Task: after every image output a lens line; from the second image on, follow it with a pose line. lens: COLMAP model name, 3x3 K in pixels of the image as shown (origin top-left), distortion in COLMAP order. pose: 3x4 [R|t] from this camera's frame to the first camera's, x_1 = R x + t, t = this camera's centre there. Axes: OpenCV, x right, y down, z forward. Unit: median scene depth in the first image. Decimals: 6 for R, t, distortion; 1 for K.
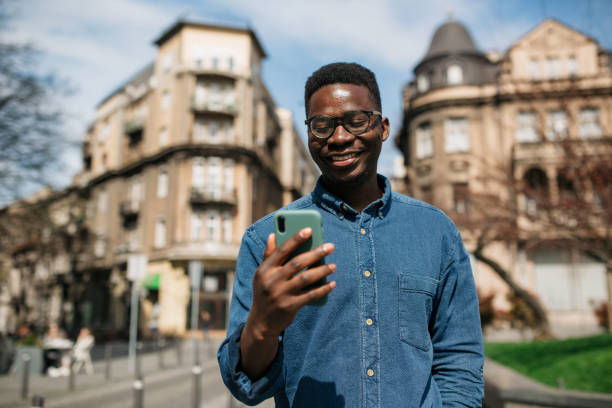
lens RADIAL K [[582.7, 0, 305.7], [0, 582.7, 180.1], [0, 0, 1]] dist [-0.045597, 0.003608]
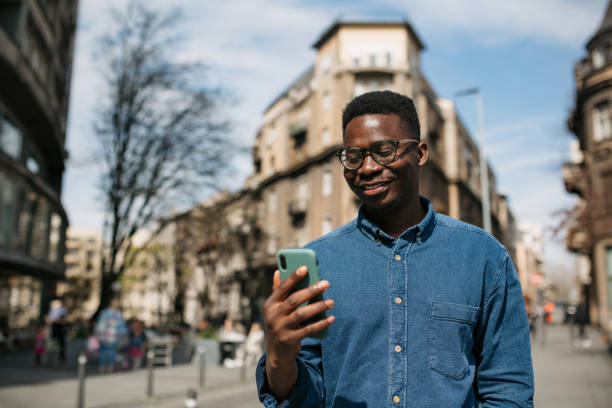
lens RADIAL K [[582.7, 0, 305.2], [0, 582.7, 181.0], [0, 0, 1]] dist [-0.135605, 0.399935]
pose [[0.959599, -0.048535, -0.277155, 0.226785], [0.051100, 0.998691, 0.002035, -0.055759], [0.276694, -0.016115, 0.960823, -0.014248]]
